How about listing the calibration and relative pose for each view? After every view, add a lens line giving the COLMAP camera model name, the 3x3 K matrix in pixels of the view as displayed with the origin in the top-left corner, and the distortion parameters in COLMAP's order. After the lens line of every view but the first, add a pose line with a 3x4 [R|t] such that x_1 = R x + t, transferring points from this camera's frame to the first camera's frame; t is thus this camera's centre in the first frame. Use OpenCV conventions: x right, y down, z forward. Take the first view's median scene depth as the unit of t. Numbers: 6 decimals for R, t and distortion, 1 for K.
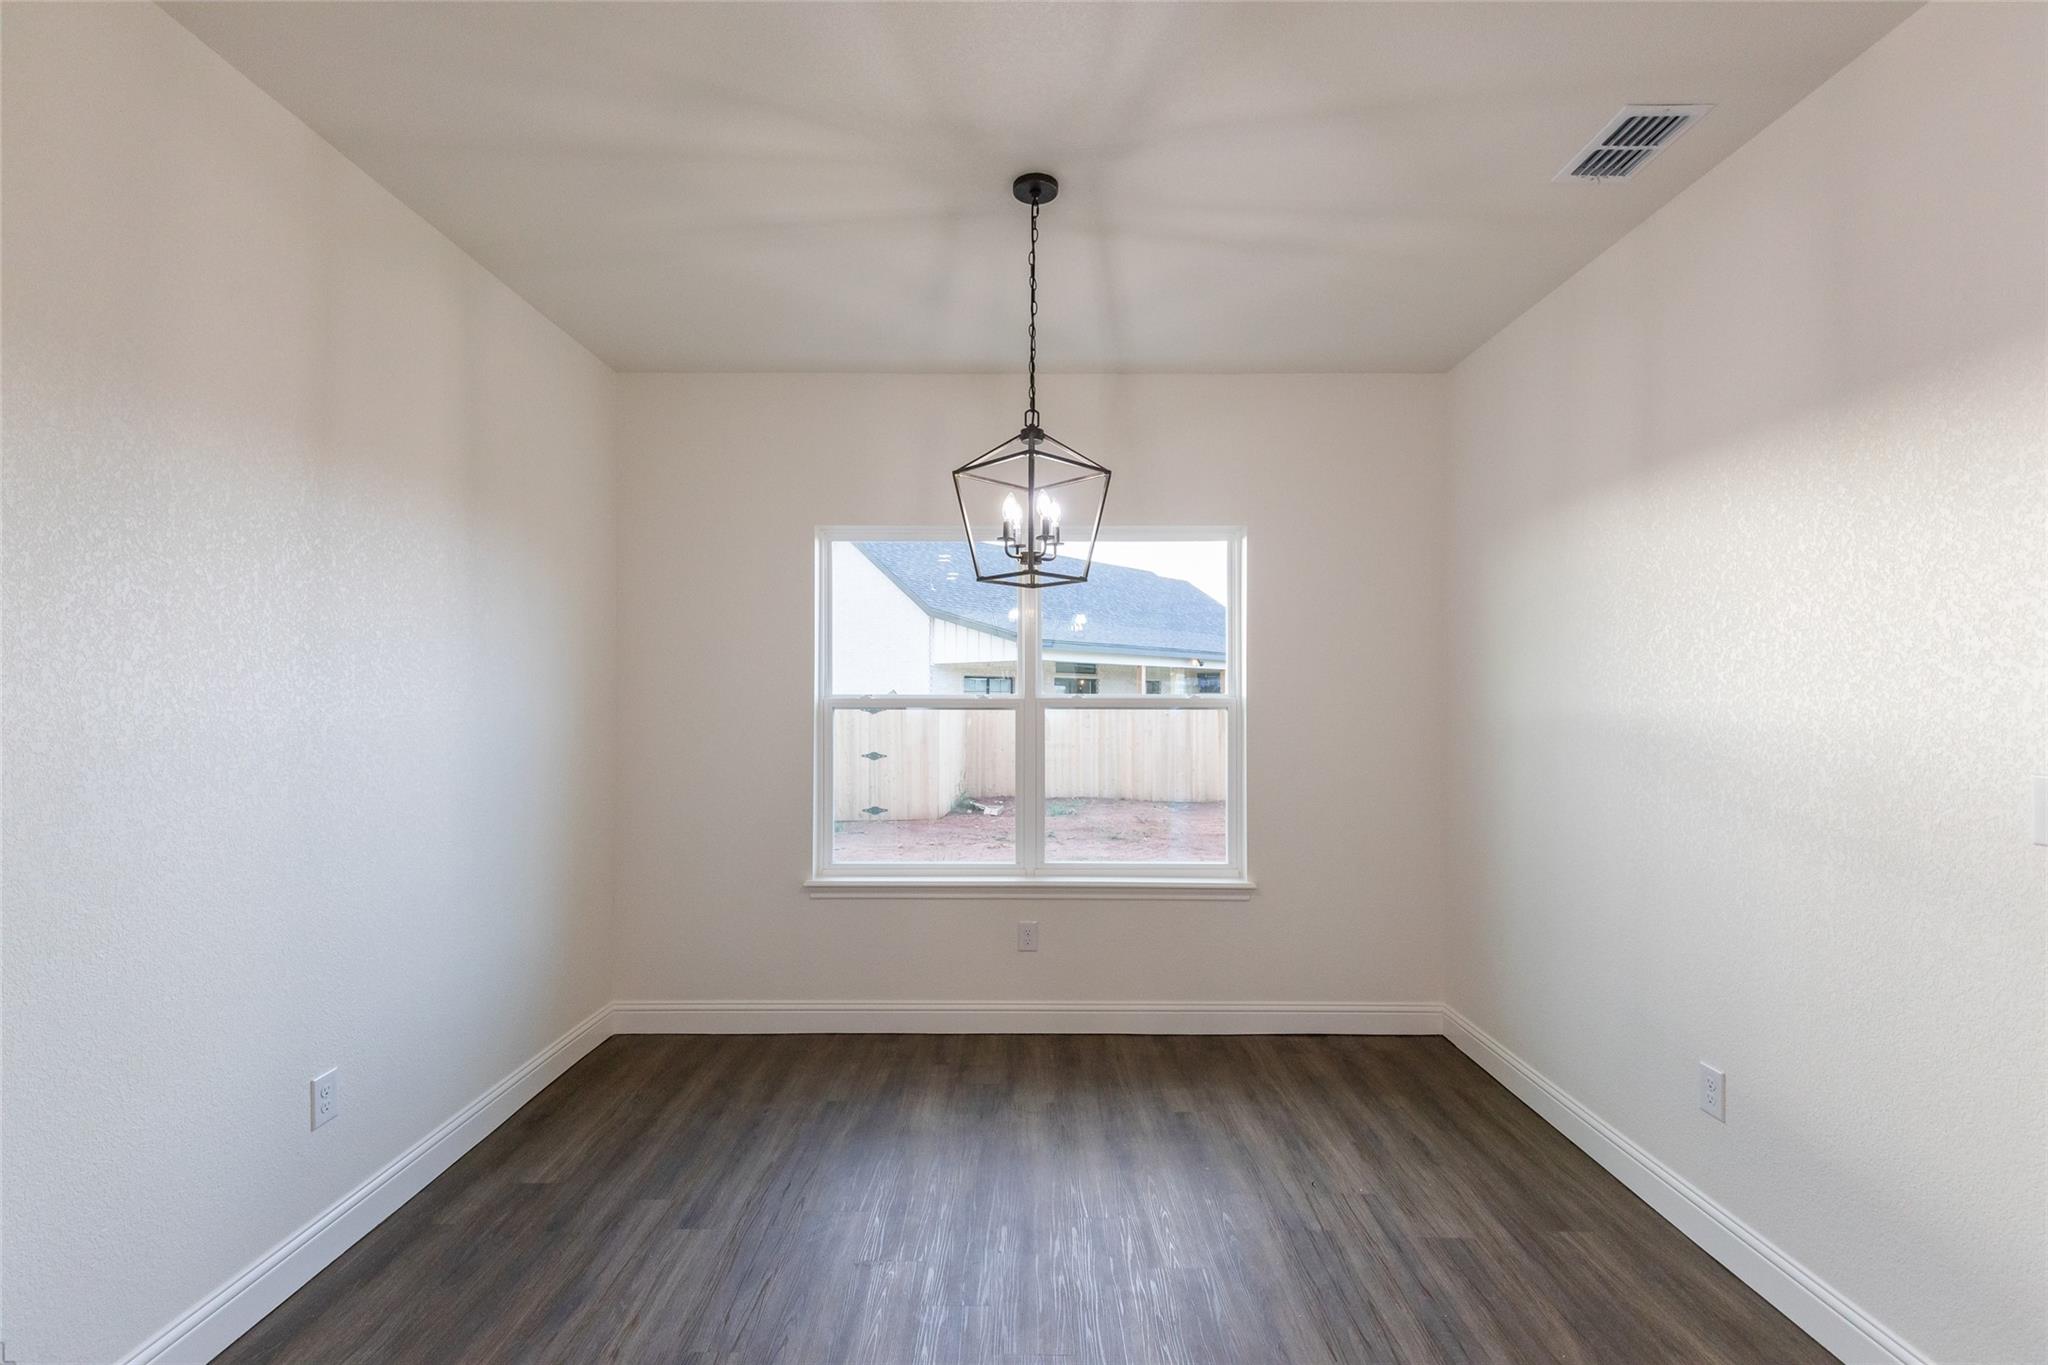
lens RADIAL K [[924.2, 0, 1031.3], [0, 924.2, 691.0], [0, 0, 1]] dist [0.002970, 0.000707]
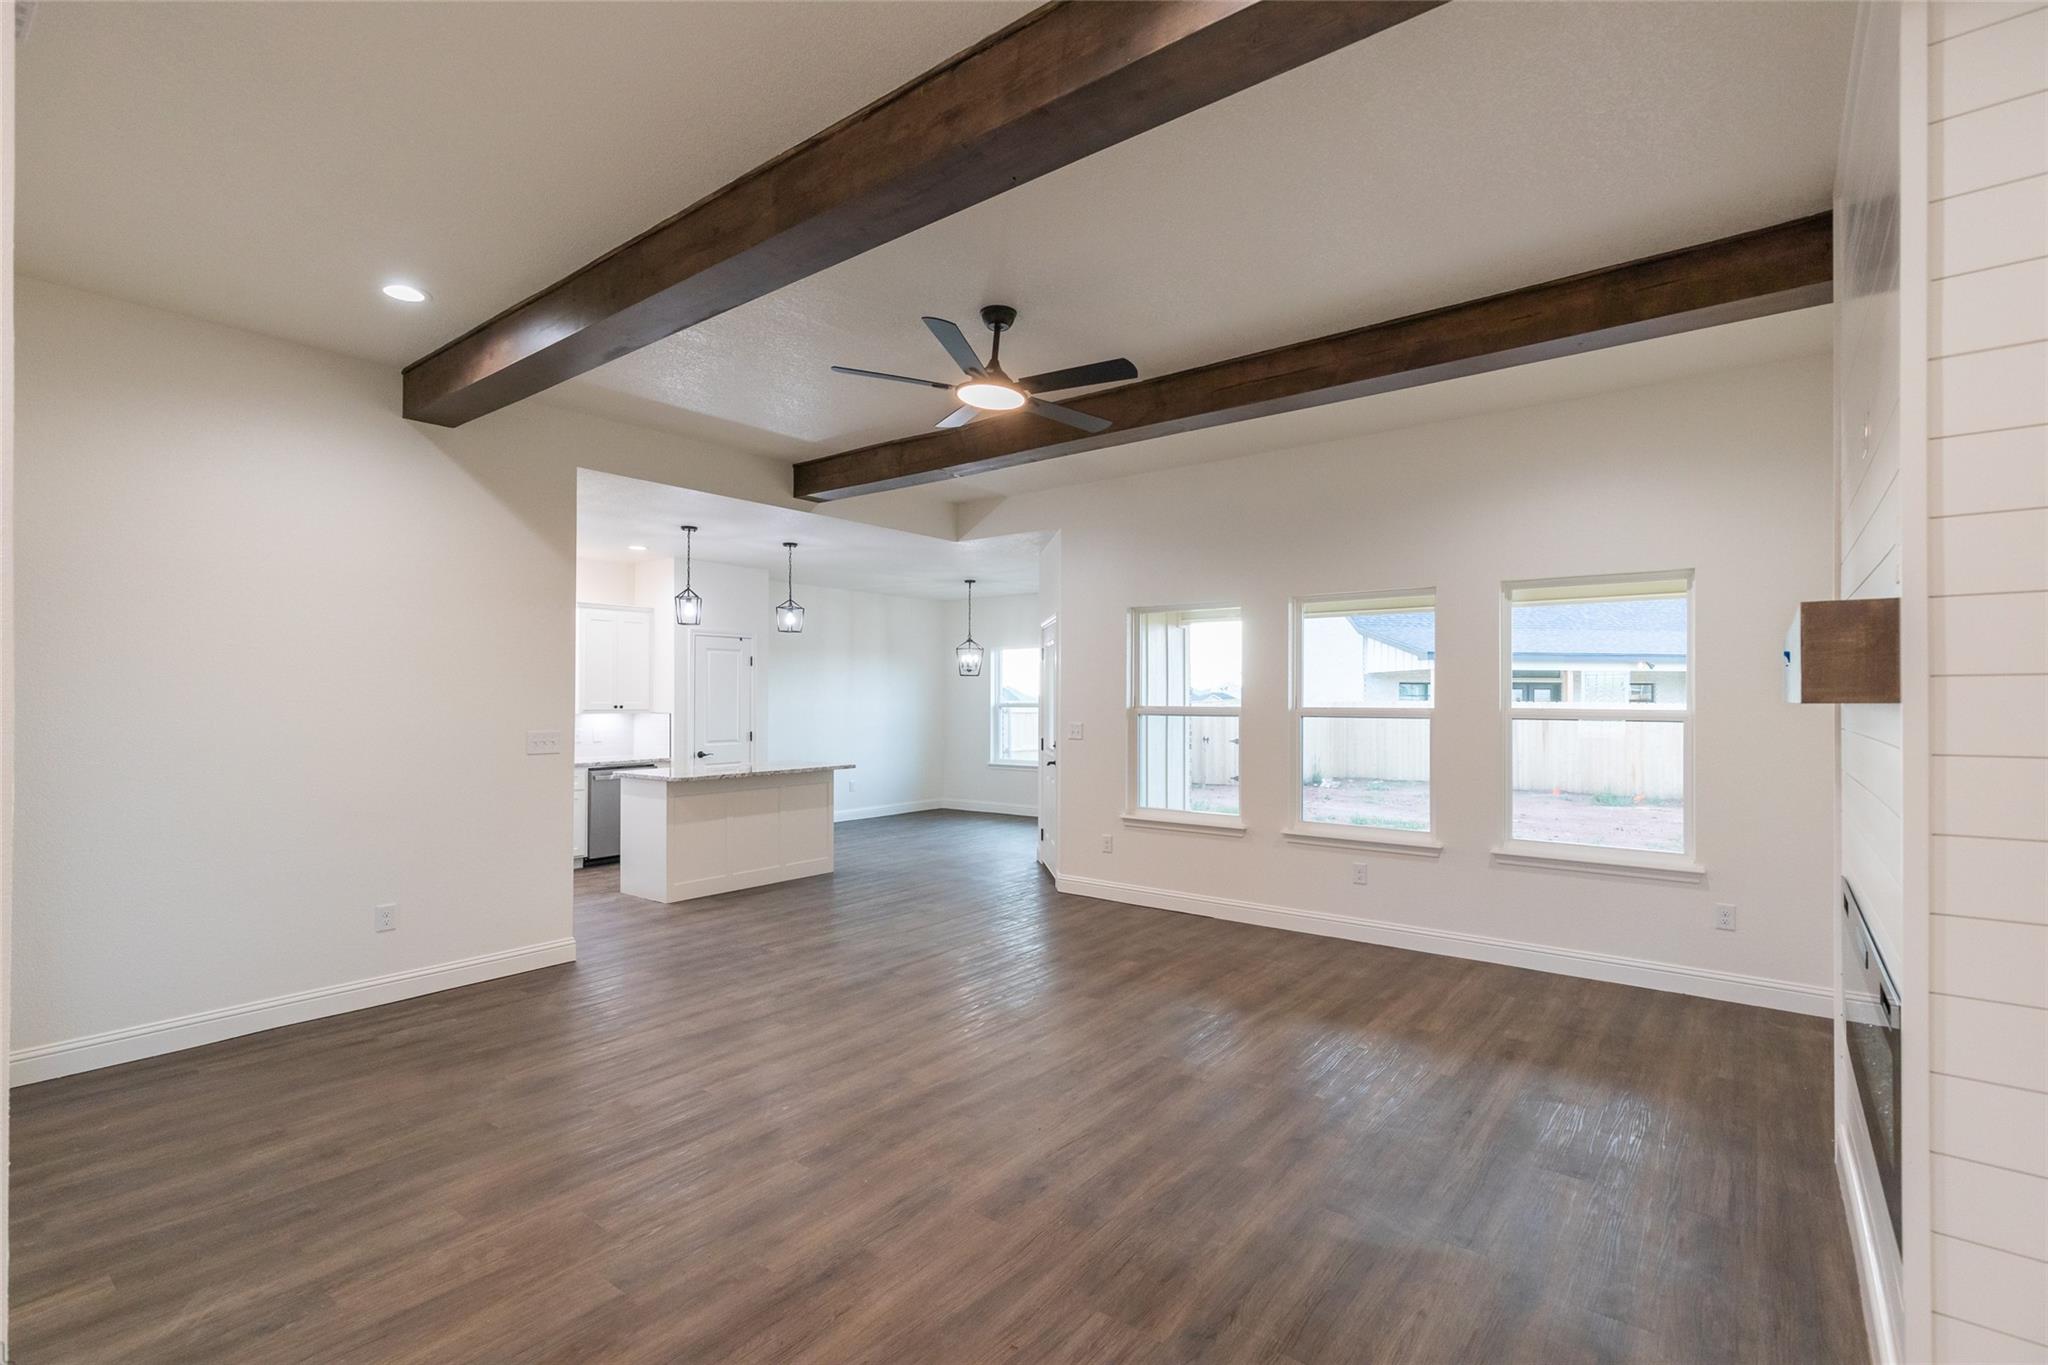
lens RADIAL K [[940.4, 0, 1040.4], [0, 940.4, 689.5], [0, 0, 1]] dist [0.001652, -0.000475]
pose [[0.790393, -0.011246, -0.612497, 1.779496], [0.008403, 0.999936, -0.007516, -0.015338], [0.612543, 0.000794, 0.790437, -1.344528]]
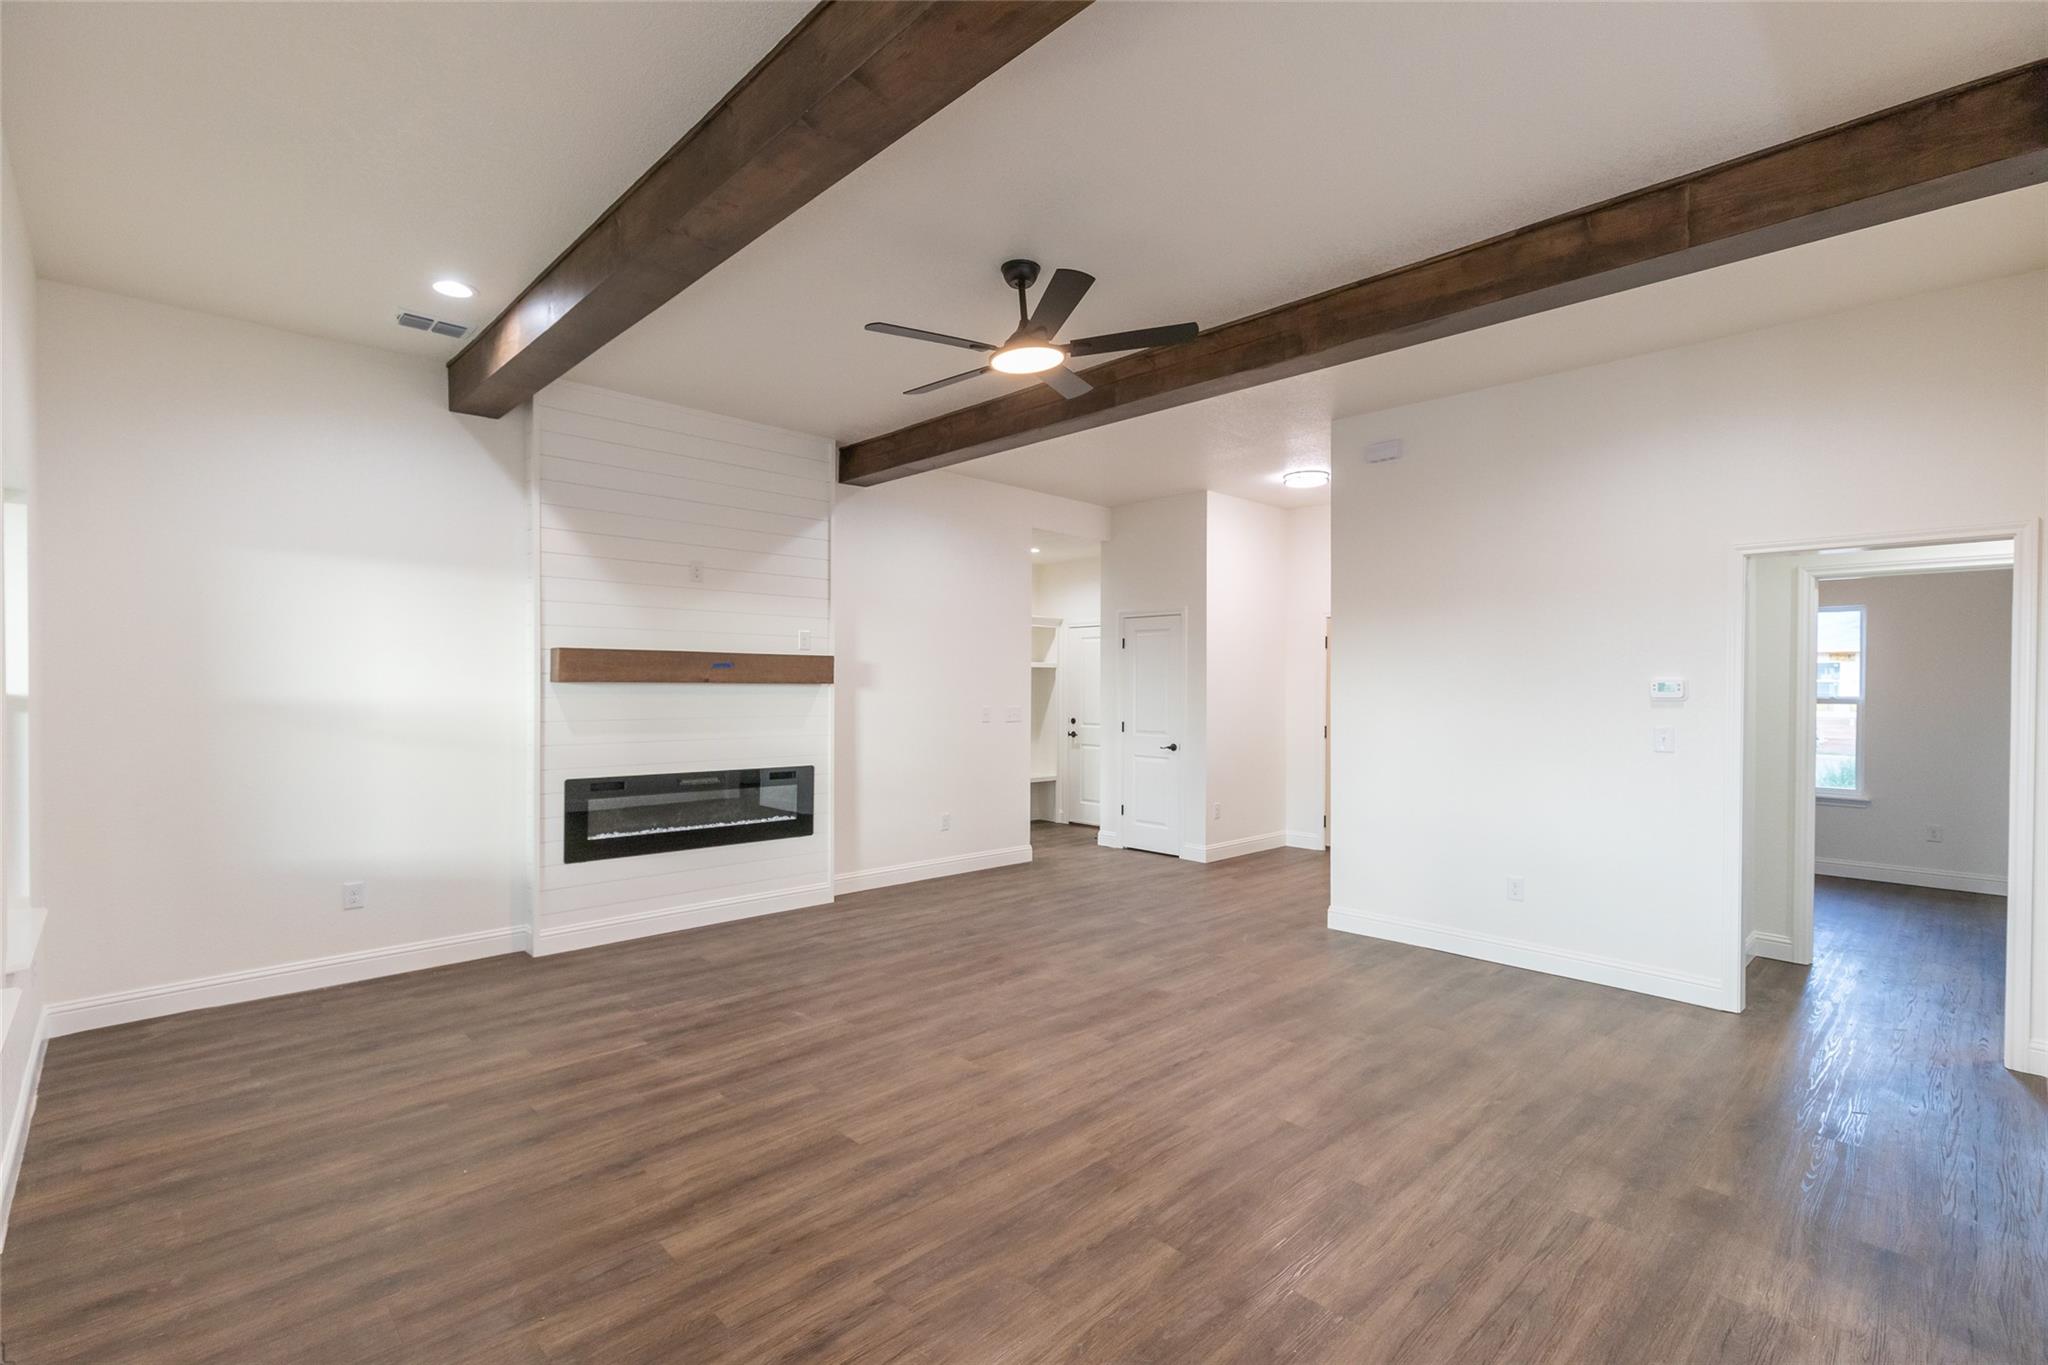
lens RADIAL K [[916.4, 0, 1016.3], [0, 916.4, 692.1], [0, 0, 1]] dist [0.002823, 0.000336]
pose [[-0.687377, -0.015620, 0.726133, 0.463528], [-0.016281, 0.999849, 0.006096, -0.008237], [-0.726118, -0.007632, -0.687528, 0.053652]]
